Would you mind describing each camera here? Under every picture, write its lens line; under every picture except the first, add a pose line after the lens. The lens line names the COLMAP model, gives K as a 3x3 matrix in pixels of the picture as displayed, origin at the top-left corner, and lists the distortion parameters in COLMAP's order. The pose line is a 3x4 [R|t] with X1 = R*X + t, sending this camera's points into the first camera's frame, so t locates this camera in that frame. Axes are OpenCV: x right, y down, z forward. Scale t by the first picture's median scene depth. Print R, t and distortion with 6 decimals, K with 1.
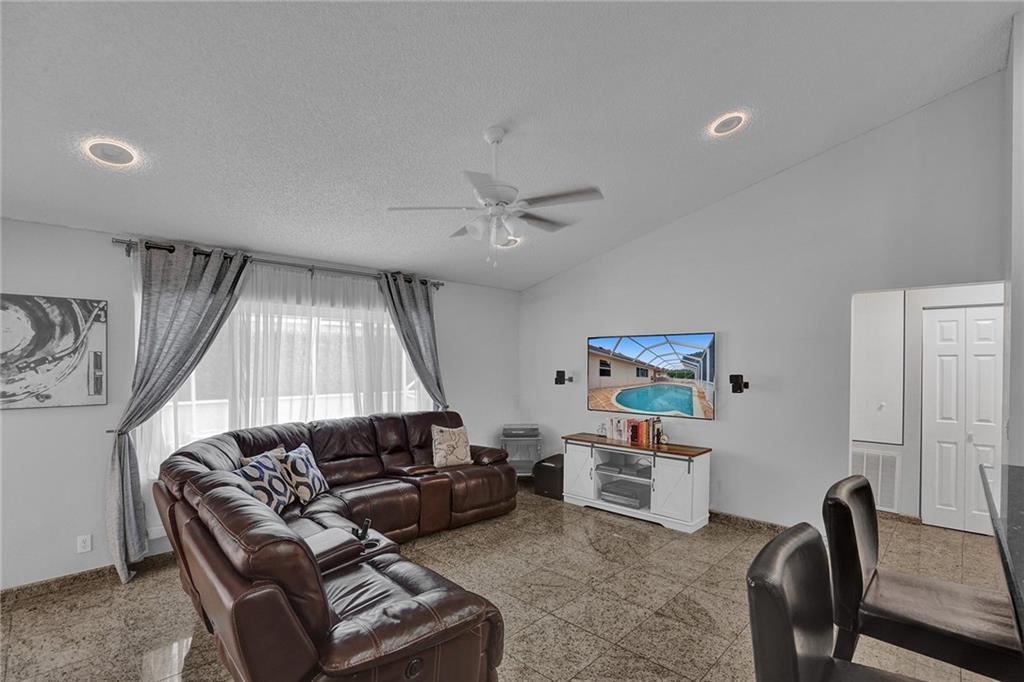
lens RADIAL K [[492.8, 0, 518.4], [0, 492.8, 362.1], [0, 0, 1]] dist [-0.032061, 0.000984]
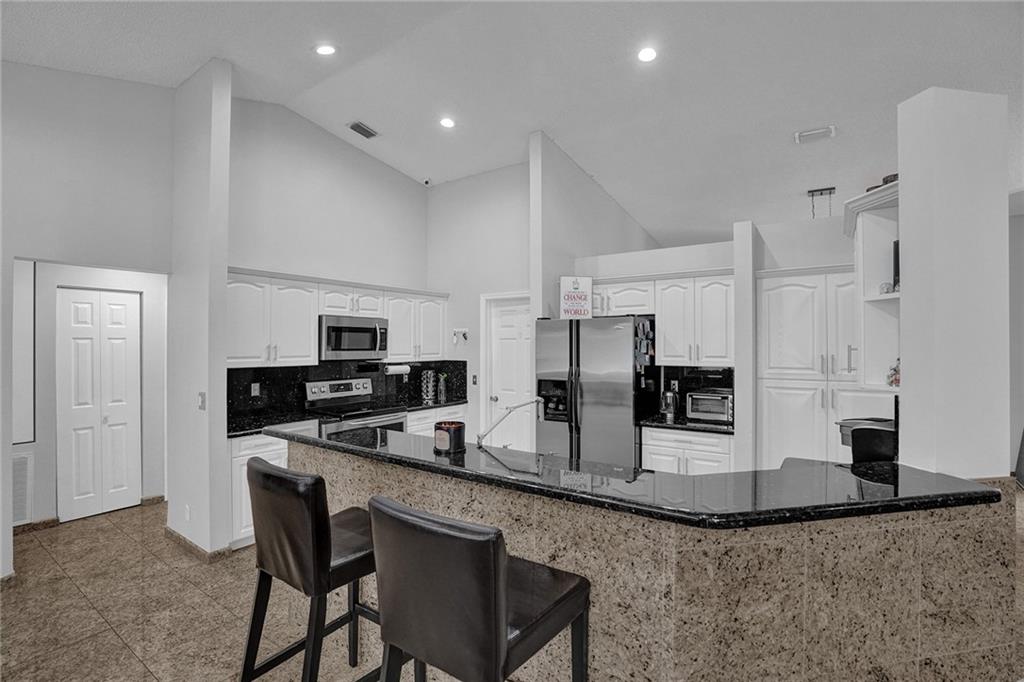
lens RADIAL K [[476.5, 0, 508.9], [0, 476.5, 345.2], [0, 0, 1]] dist [-0.059443, 0.023203]
pose [[-0.144547, -0.003472, 0.989492, -0.145223], [0.007913, 0.999958, 0.004665, 0.002109], [-0.989466, 0.008504, -0.144514, 0.287224]]
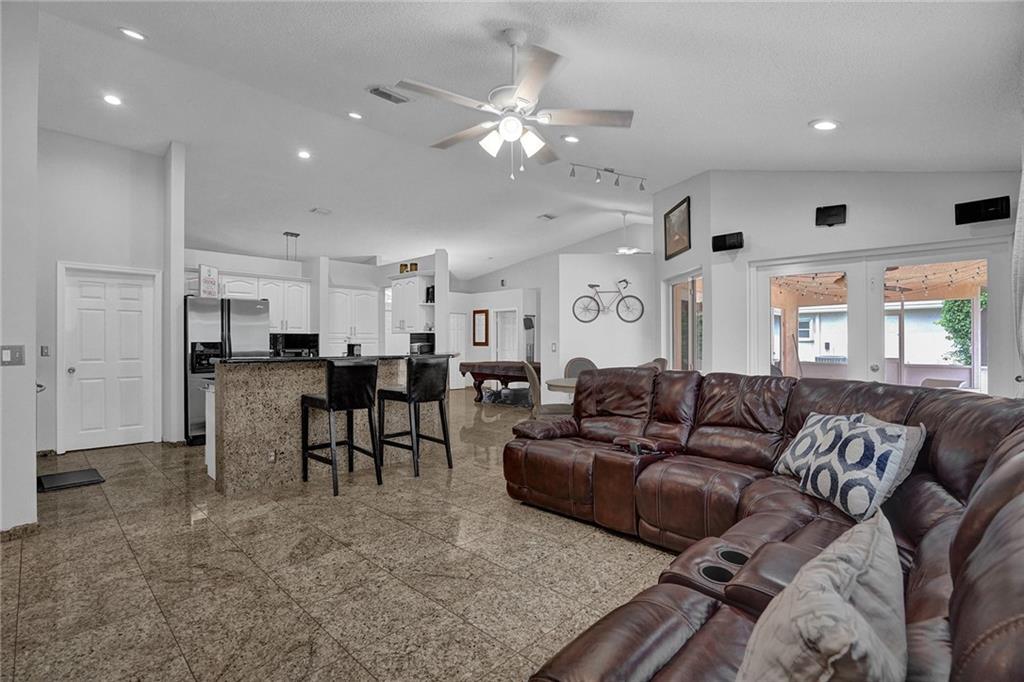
lens RADIAL K [[476.5, 0, 508.9], [0, 476.5, 345.2], [0, 0, 1]] dist [-0.059443, 0.023203]
pose [[-0.999965, -0.002166, 0.008106, -0.032179], [-0.002061, 0.999913, 0.013013, 0.068391], [-0.008133, 0.012996, -0.999882, 1.337186]]
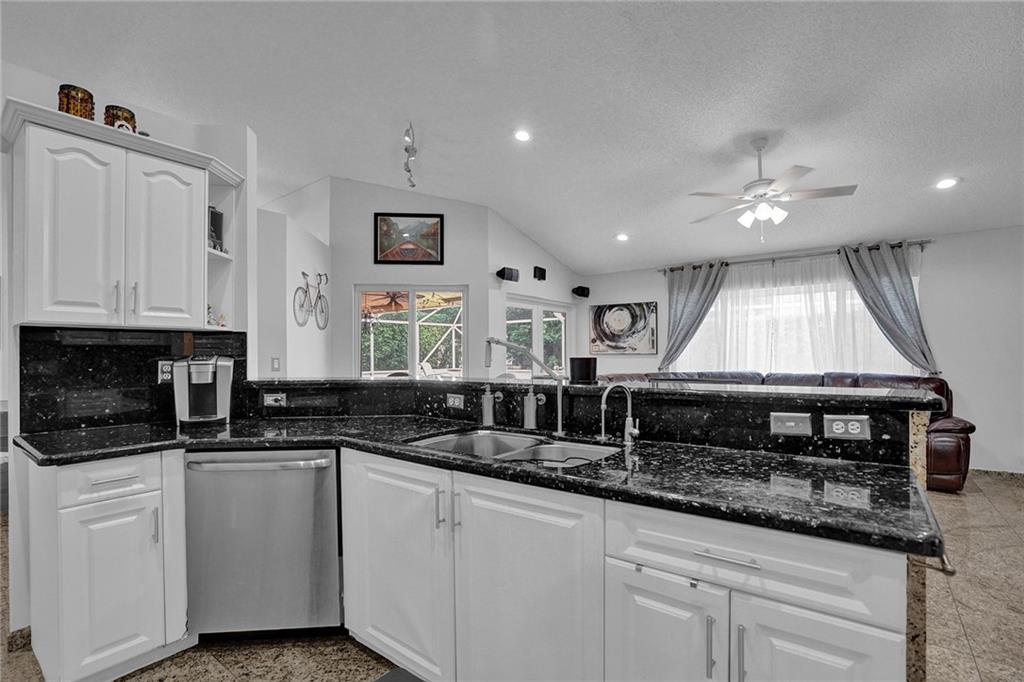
lens RADIAL K [[476.5, 0, 508.9], [0, 476.5, 345.2], [0, 0, 1]] dist [-0.059443, 0.023203]
pose [[0.101482, -0.022466, -0.994584, 0.783468], [-0.004099, 0.999727, -0.023000, 0.076236], [0.994829, 0.006411, 0.101362, 0.151714]]
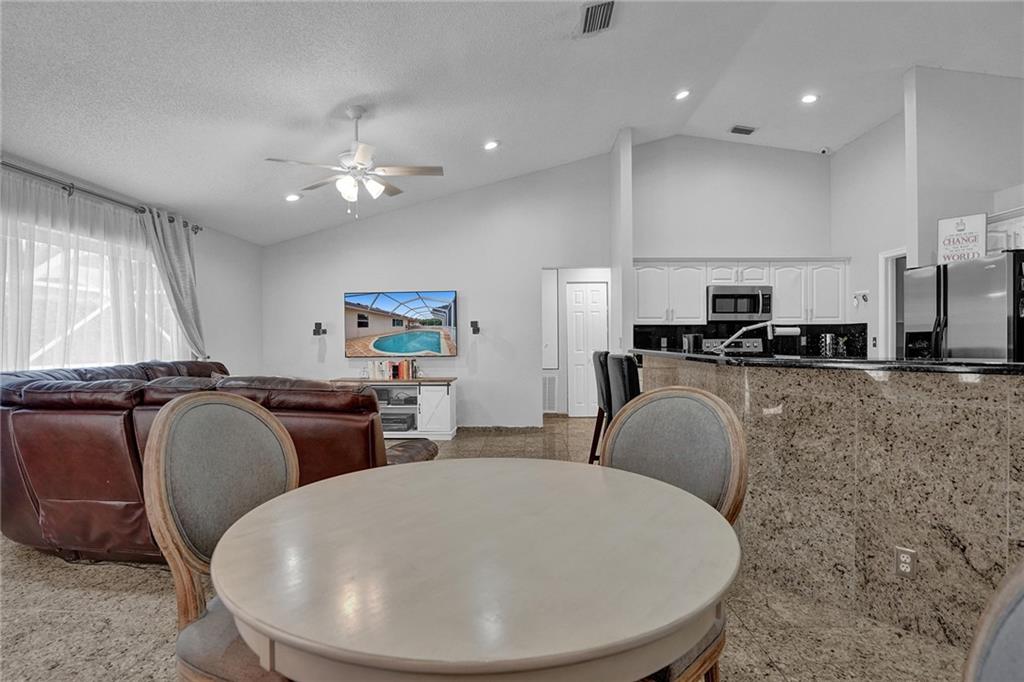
lens RADIAL K [[501.0, 0, 515.7], [0, 501.0, 347.3], [0, 0, 1]] dist [-0.050807, 0.001306]
pose [[0.742066, -0.015193, 0.670154, -0.411774], [0.016238, 0.999857, 0.004687, 0.093587], [-0.670130, 0.007403, 0.742207, -0.124231]]
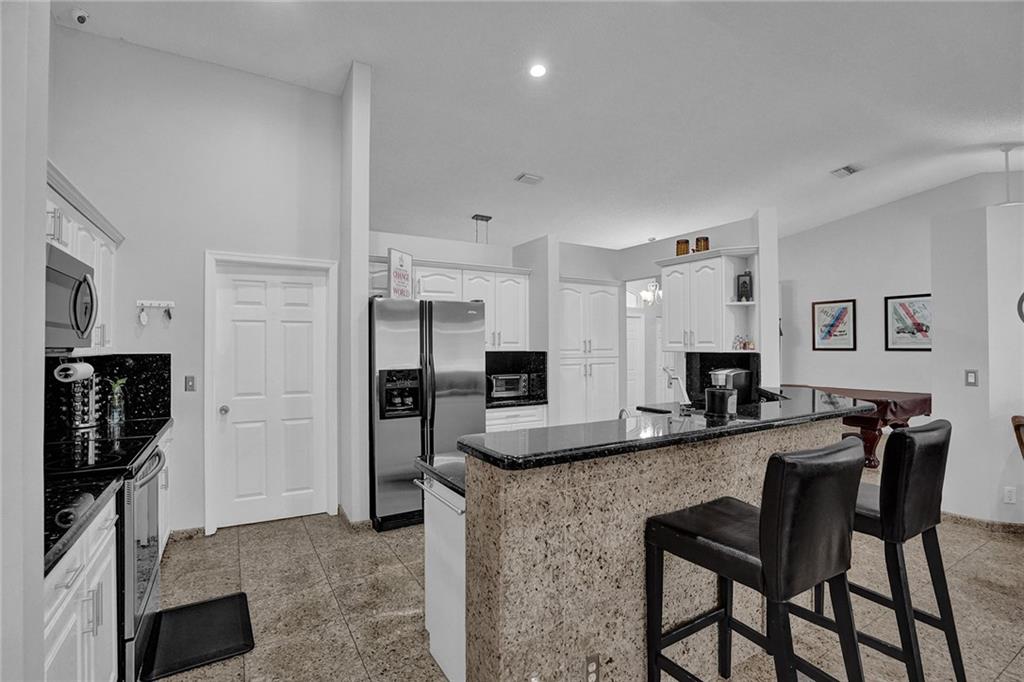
lens RADIAL K [[476.5, 0, 508.9], [0, 476.5, 345.2], [0, 0, 1]] dist [-0.059443, 0.023203]
pose [[-0.960641, -0.000979, 0.277793, 0.398154], [0.001051, 0.999974, 0.007161, 0.030245], [-0.277792, 0.007171, -0.960614, 0.805182]]
